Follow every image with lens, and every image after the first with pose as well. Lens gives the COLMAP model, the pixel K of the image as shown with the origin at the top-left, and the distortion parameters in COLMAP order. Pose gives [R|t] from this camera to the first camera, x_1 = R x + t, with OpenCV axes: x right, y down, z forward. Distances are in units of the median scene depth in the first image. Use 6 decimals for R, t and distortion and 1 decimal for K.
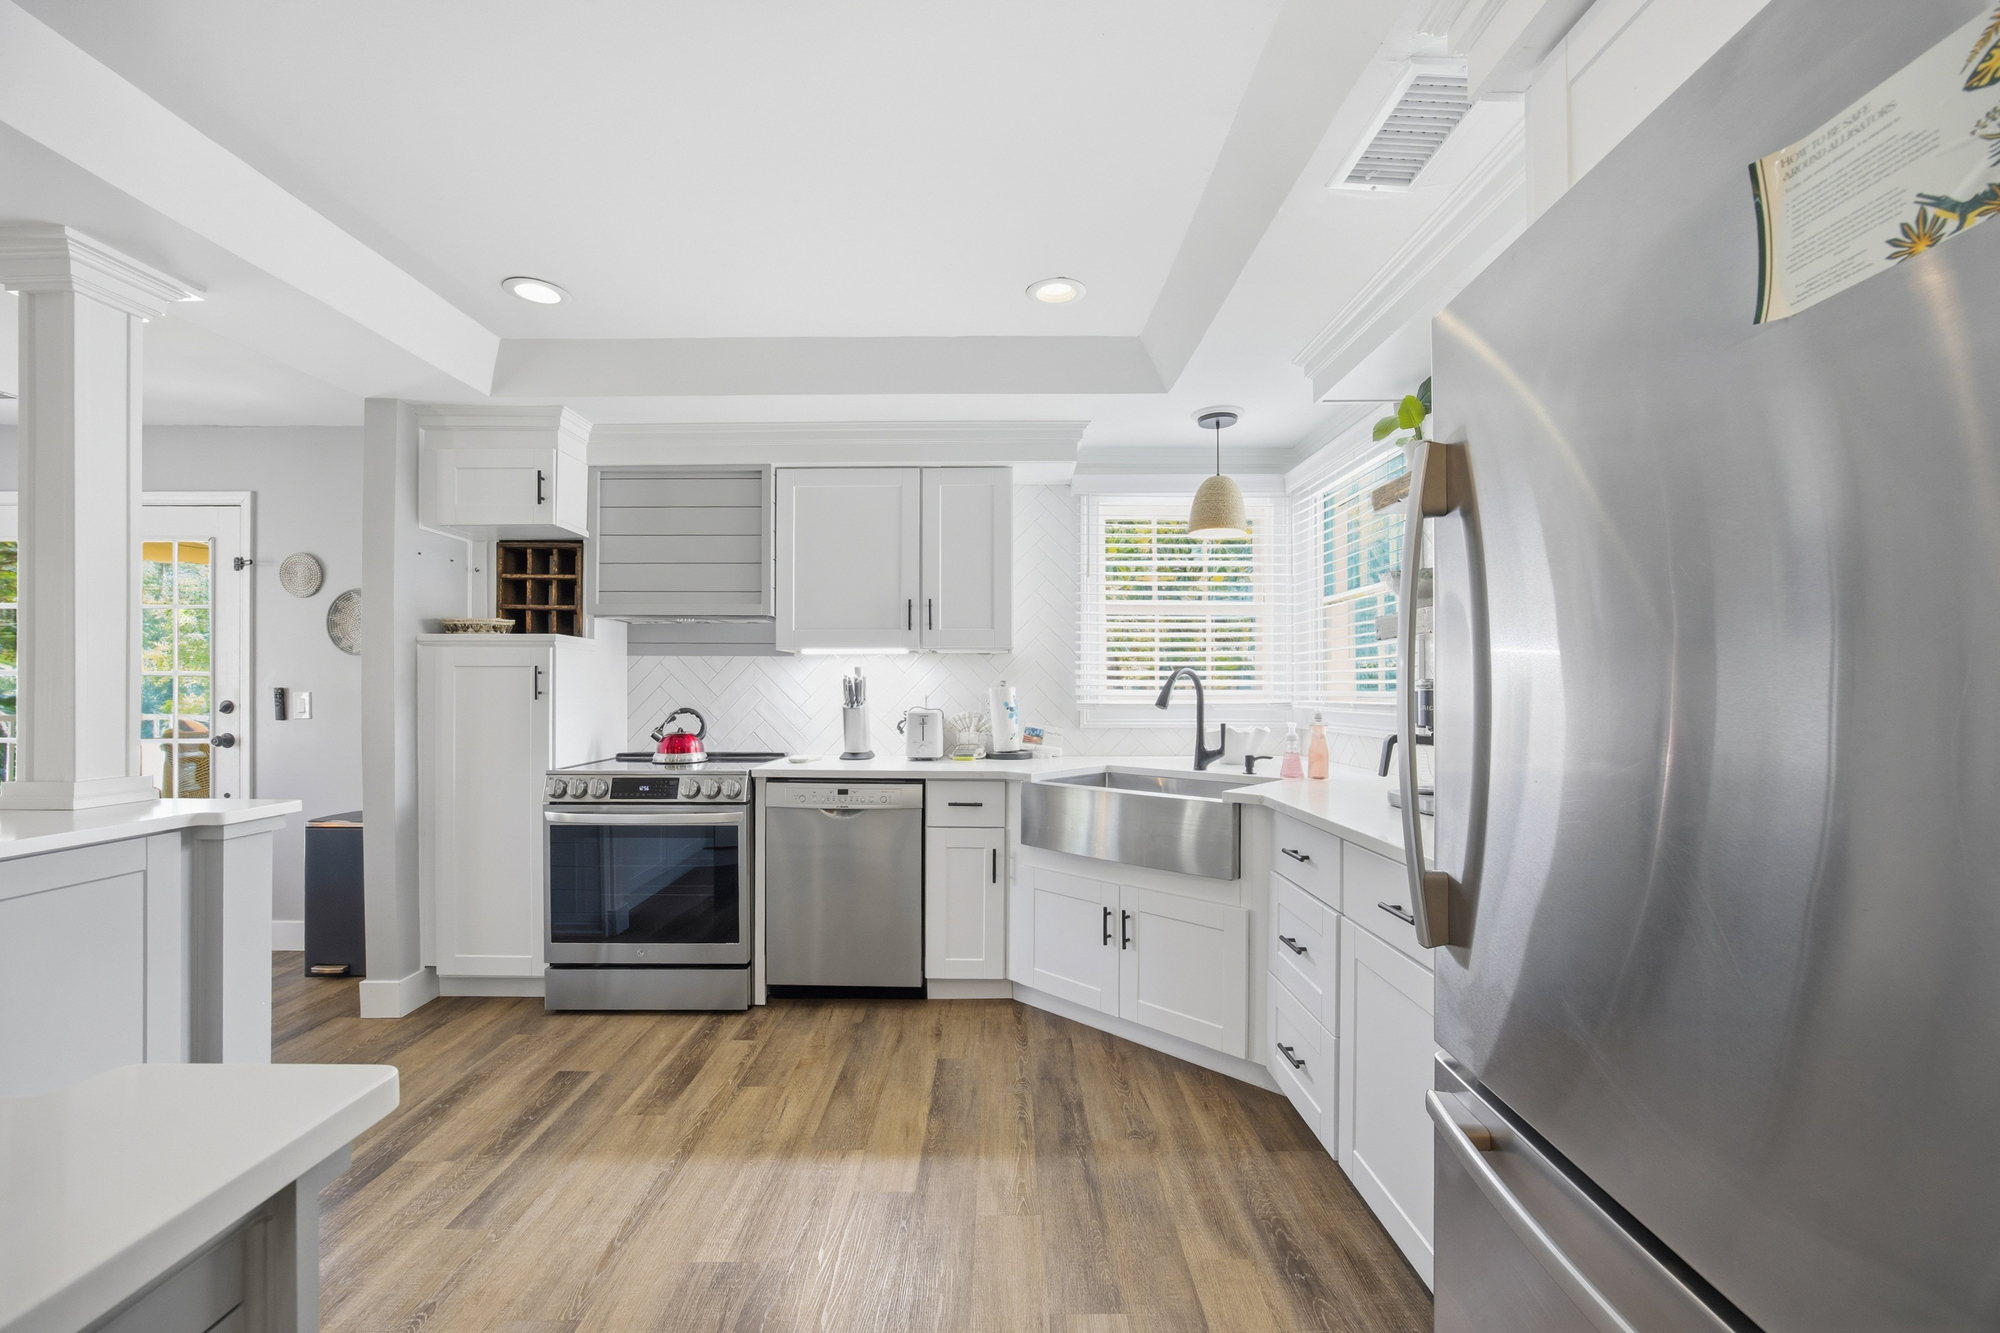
lens RADIAL K [[819.6, 0, 997.2], [0, 819.6, 685.2], [0, 0, 1]] dist [-0.003418, 0.000483]
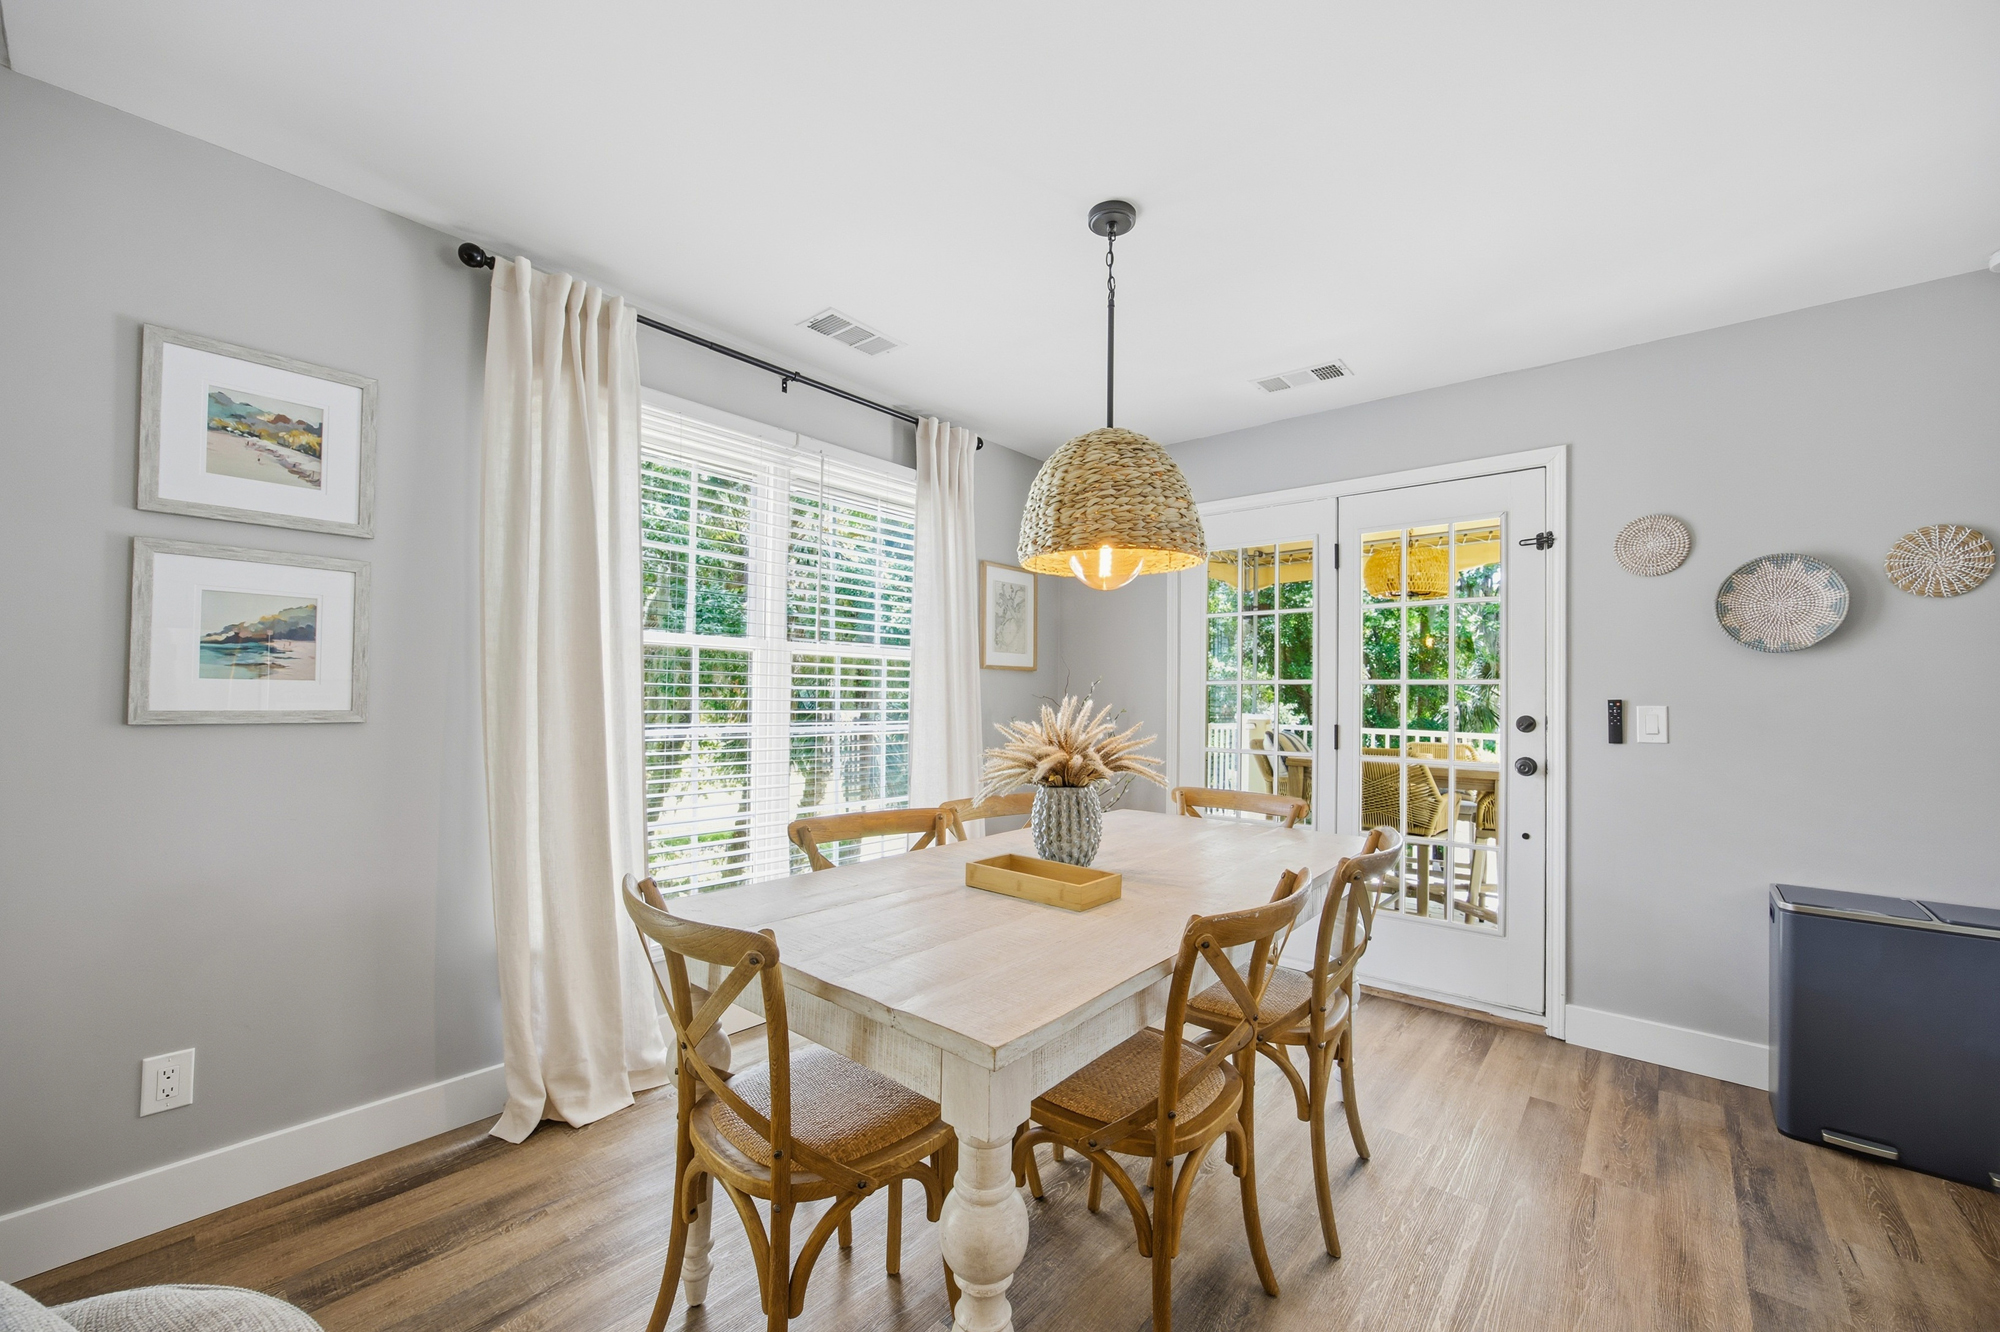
lens RADIAL K [[783.7, 0, 997.9], [0, 783.7, 684.8], [0, 0, 1]] dist [-0.026051, 0.003382]
pose [[0.760225, -0.007377, -0.649618, -1.022705], [-0.001946, 0.999905, -0.013633, -0.000091], [0.649657, 0.011628, 0.760139, 0.120695]]
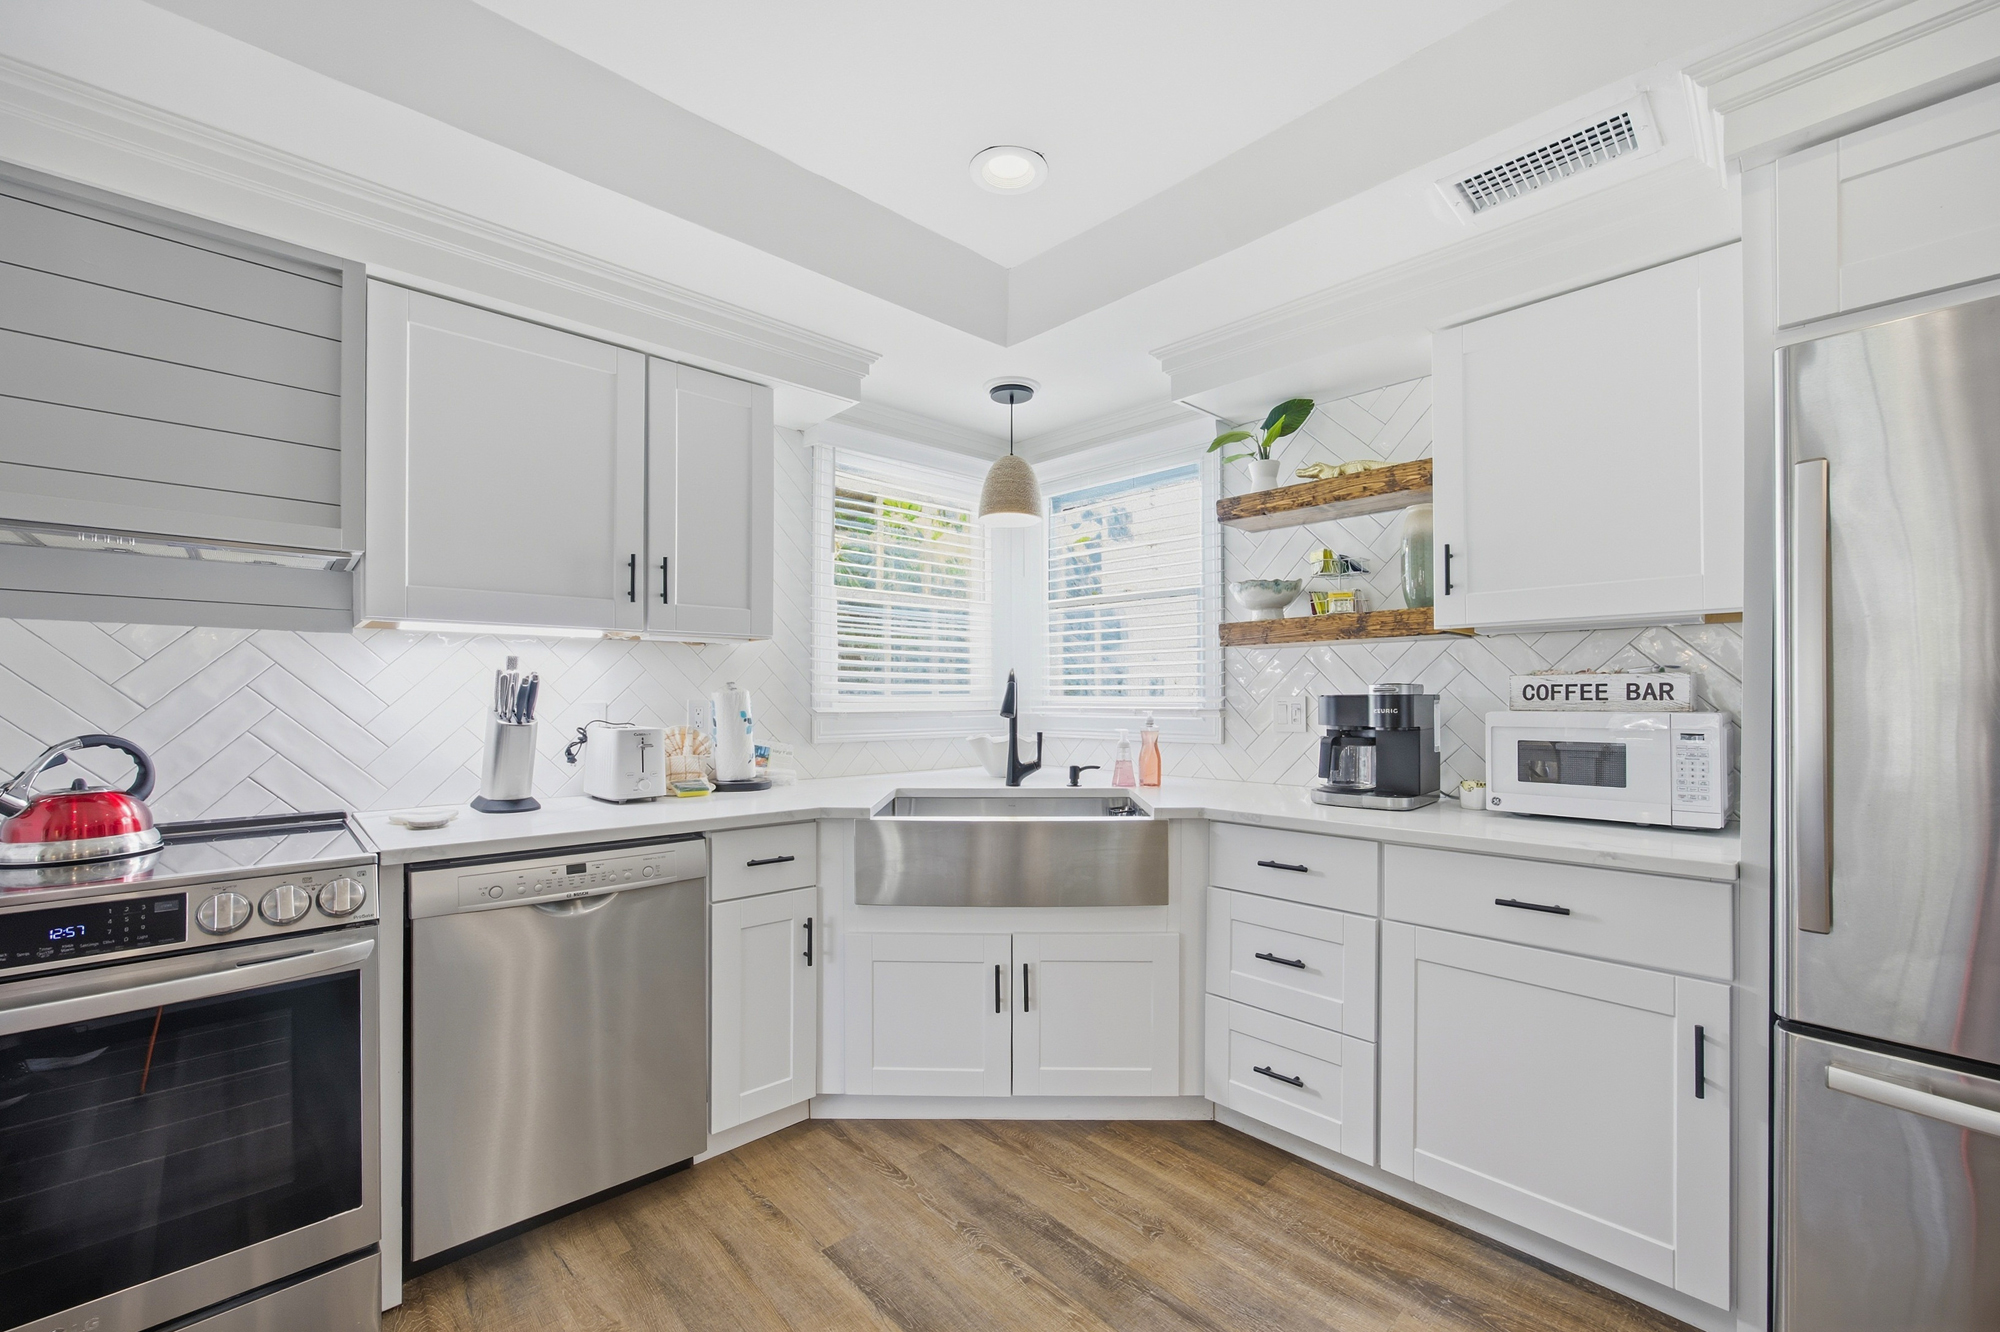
lens RADIAL K [[819.6, 0, 1008.5], [0, 819.6, 692.6], [0, 0, 1]] dist [-0.003418, 0.000483]
pose [[0.722818, 0.001474, 0.691037, -0.365504], [-0.003031, 0.999995, 0.001036, 0.002418], [-0.691032, -0.002843, 0.722819, 0.361779]]
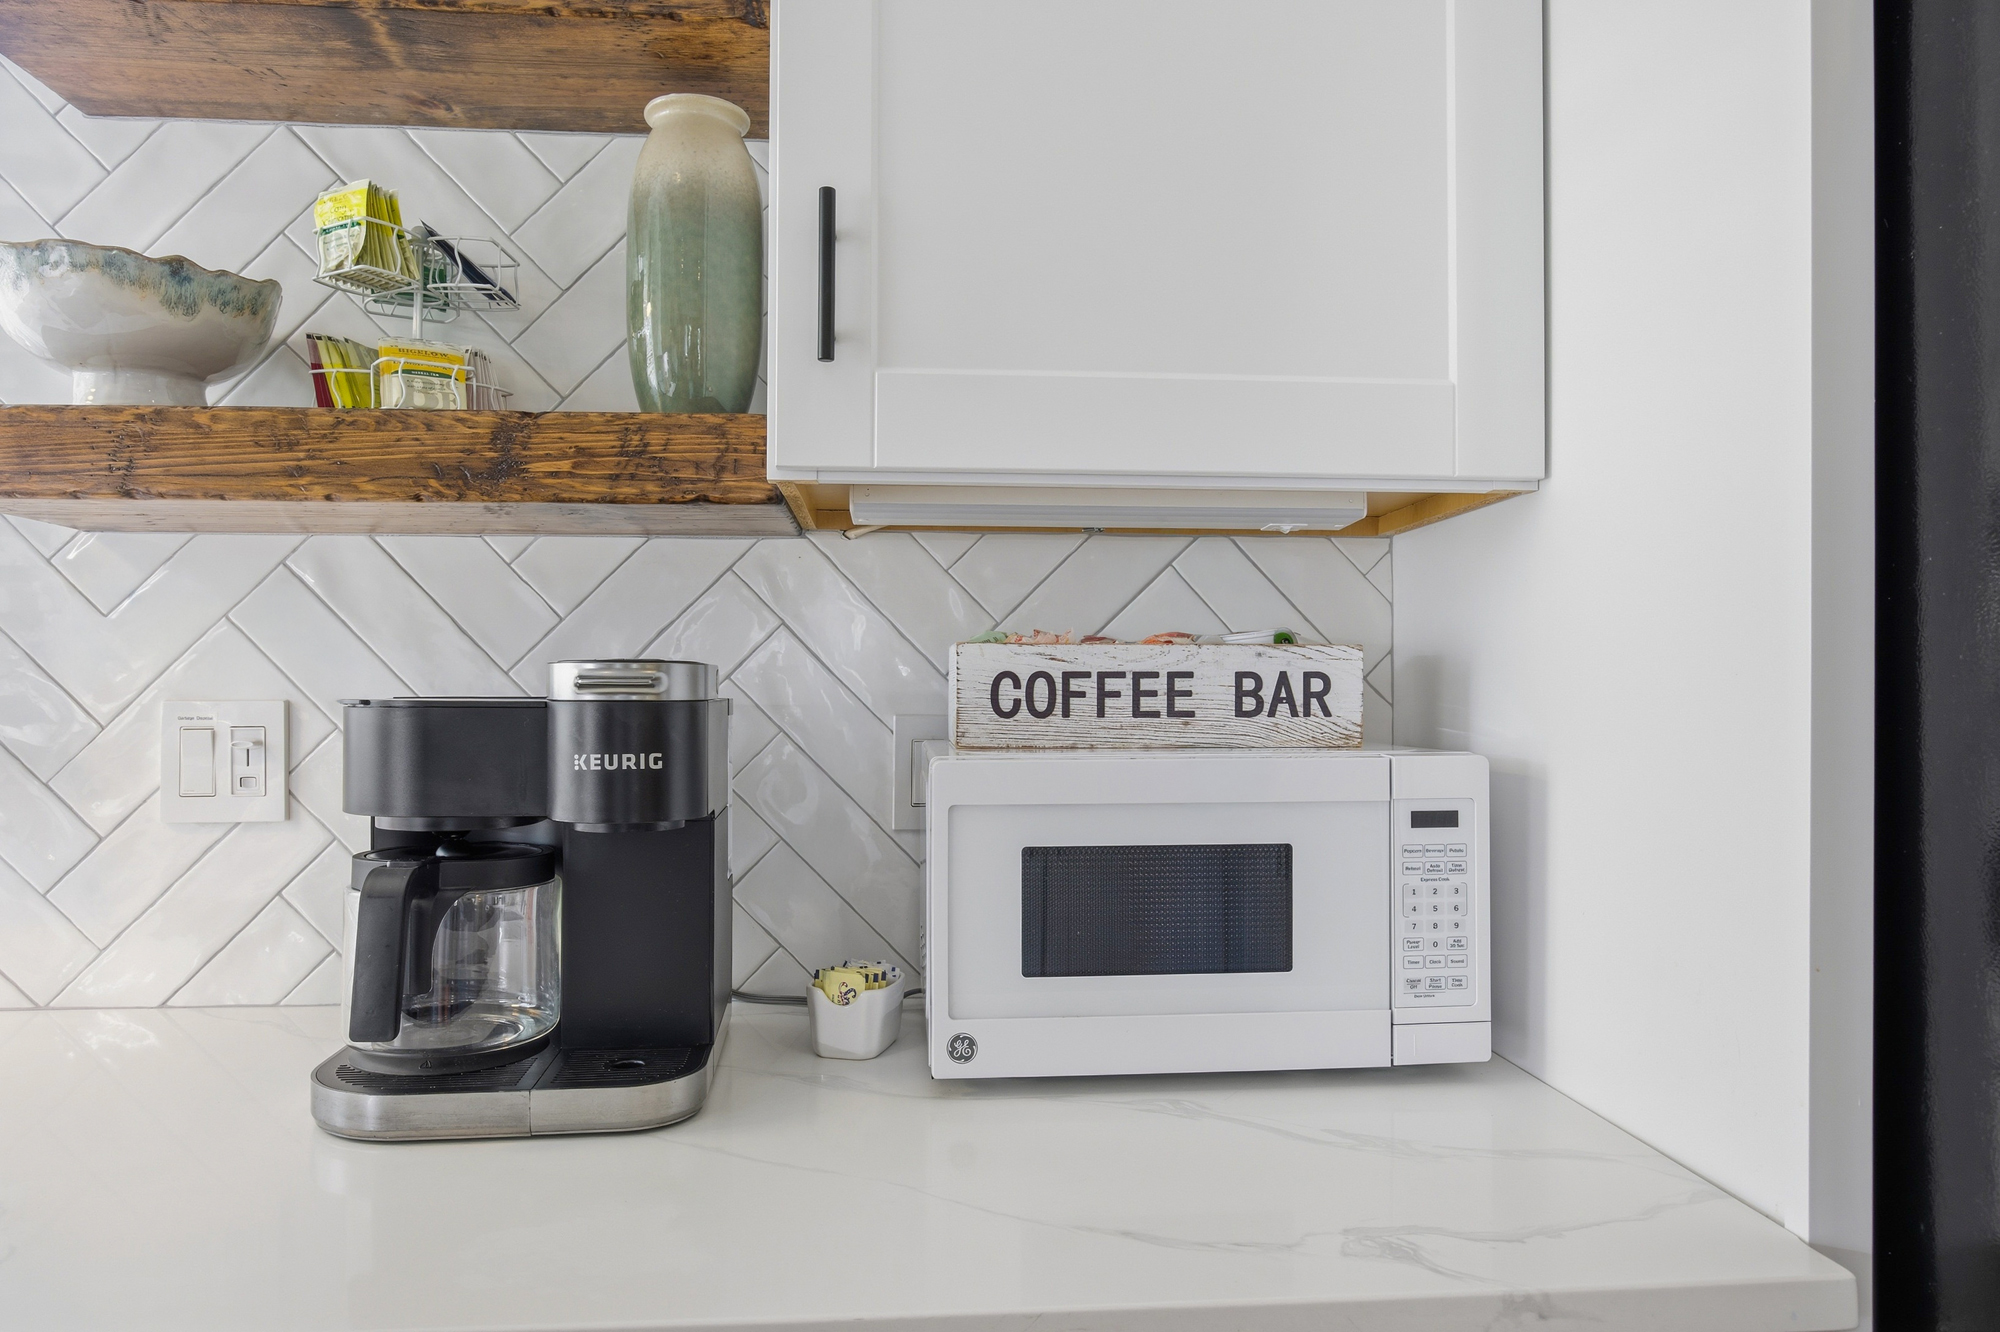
lens RADIAL K [[1252.8, 0, 1008.0], [0, 1252.8, 675.7], [0, 0, 1]] dist [-0.011054, -0.000353]
pose [[-0.077531, 0.007393, 0.996963, 0.046917], [-0.012253, 0.999890, -0.008367, -0.000498], [-0.996915, -0.012865, -0.077432, 0.572981]]
